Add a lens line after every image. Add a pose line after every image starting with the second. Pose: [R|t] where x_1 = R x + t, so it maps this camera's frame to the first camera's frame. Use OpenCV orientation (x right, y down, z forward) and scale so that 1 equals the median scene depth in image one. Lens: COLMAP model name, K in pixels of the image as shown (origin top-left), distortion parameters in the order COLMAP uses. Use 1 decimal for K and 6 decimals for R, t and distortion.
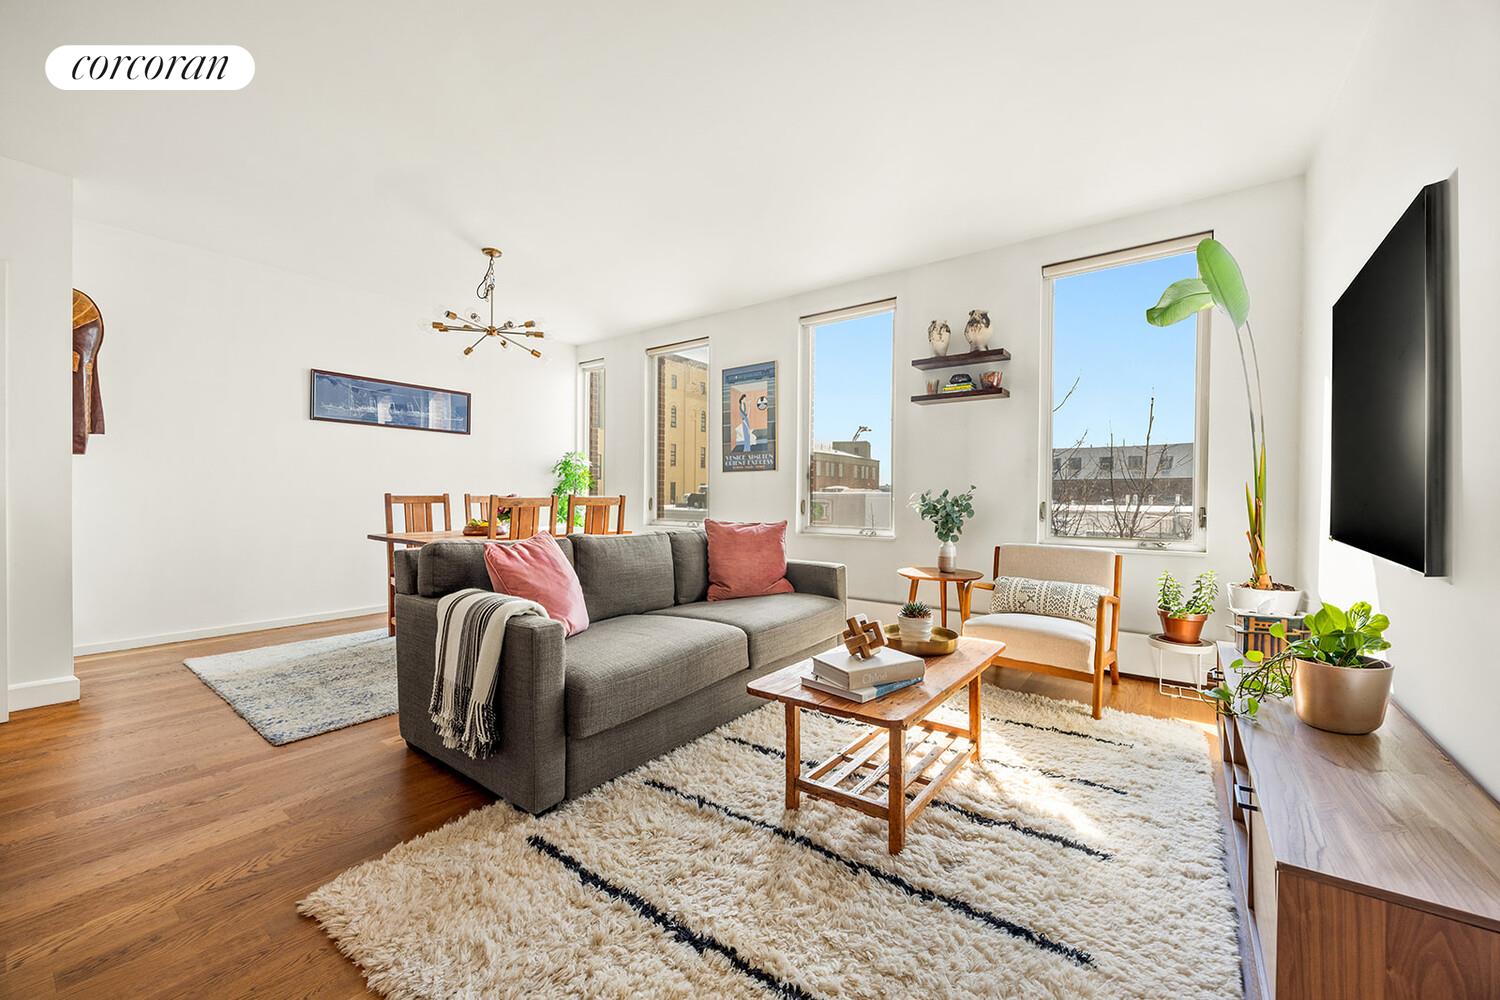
lens RADIAL K [[583.9, 0, 746.5], [0, 583.9, 498.3], [0, 0, 1]] dist [0.001227, 0.000025]
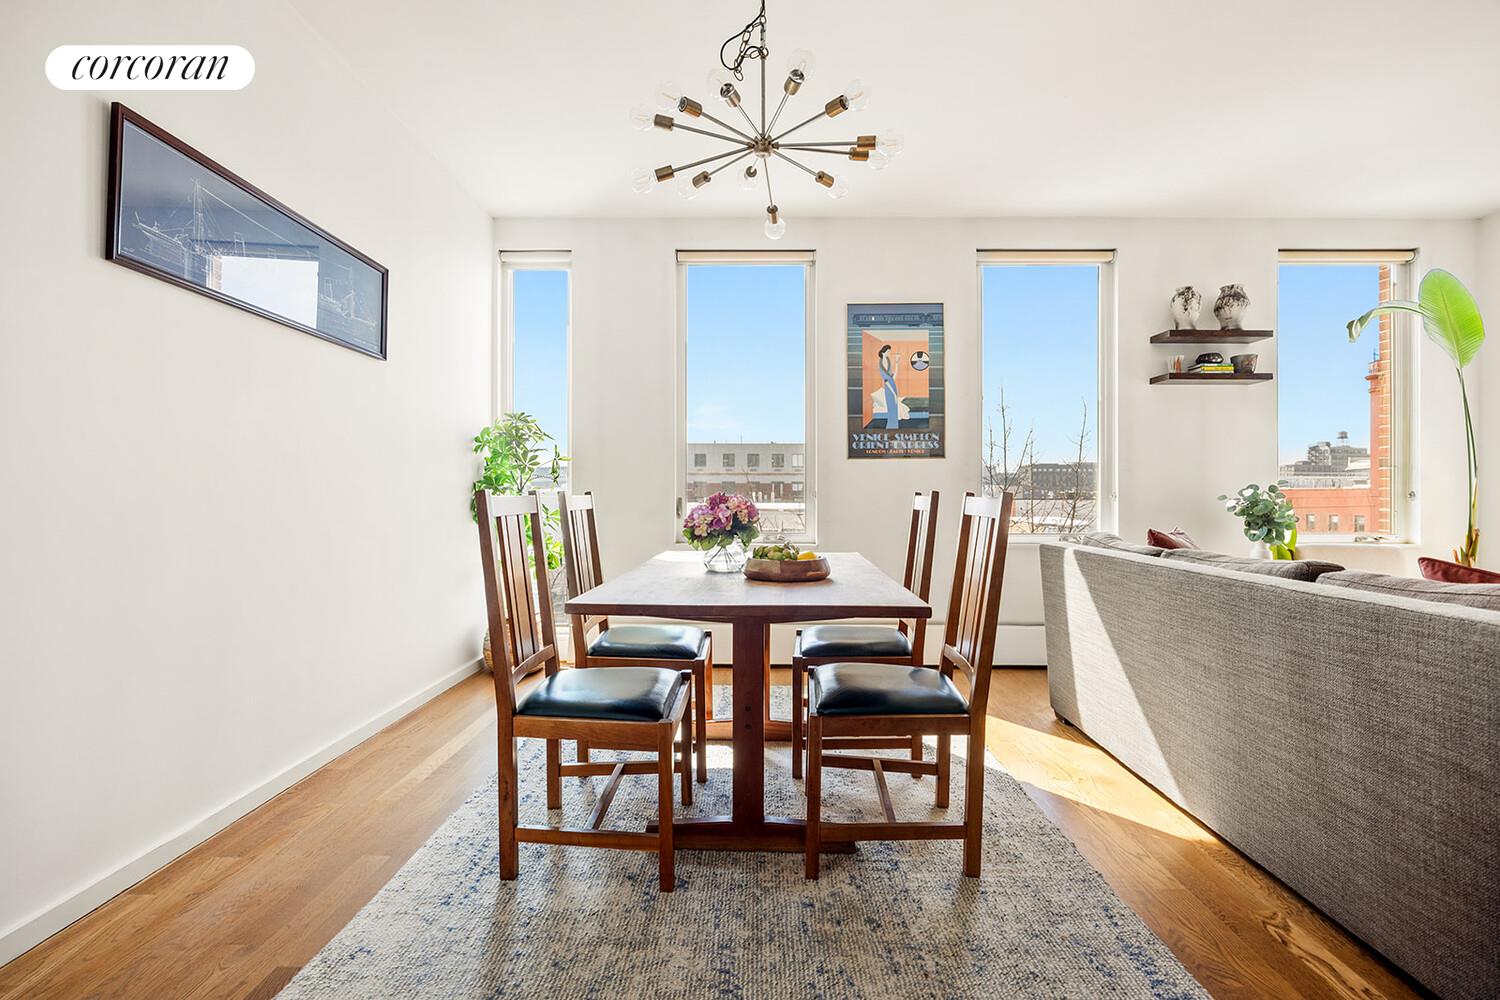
lens RADIAL K [[681.6, 0, 750.5], [0, 681.6, 493.9], [0, 0, 1]] dist [-0.011917, -0.000075]
pose [[0.809285, -0.006583, 0.587380, -0.614152], [0.008078, 0.999967, 0.000077, -0.005091], [-0.587361, 0.004682, 0.809311, 0.457873]]
